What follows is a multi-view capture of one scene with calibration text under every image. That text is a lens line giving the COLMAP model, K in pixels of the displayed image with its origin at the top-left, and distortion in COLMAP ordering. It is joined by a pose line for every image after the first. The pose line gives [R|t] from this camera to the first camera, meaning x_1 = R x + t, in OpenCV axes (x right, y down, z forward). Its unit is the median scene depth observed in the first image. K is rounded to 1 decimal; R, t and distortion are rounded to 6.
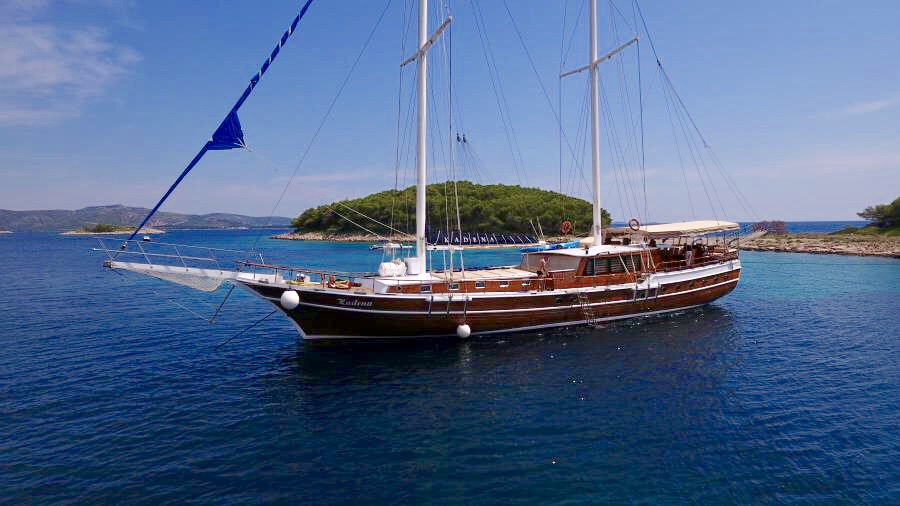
lens RADIAL K [[529.8, 0, 453.6], [0, 529.8, 245.0], [0, 0, 1]] dist [-0.005909, -0.000901]
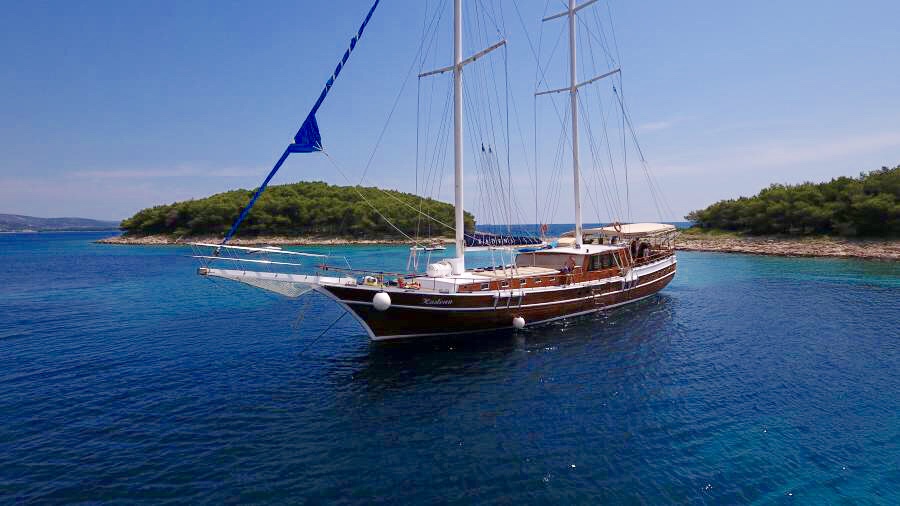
lens RADIAL K [[529.8, 0, 454.5], [0, 529.8, 257.0], [0, 0, 1]] dist [-0.005909, -0.000901]
pose [[0.954637, -0.019654, 0.297122, -0.365664], [0.013790, 0.999667, 0.021817, -0.002797], [-0.297452, -0.016729, 0.954590, -0.022044]]
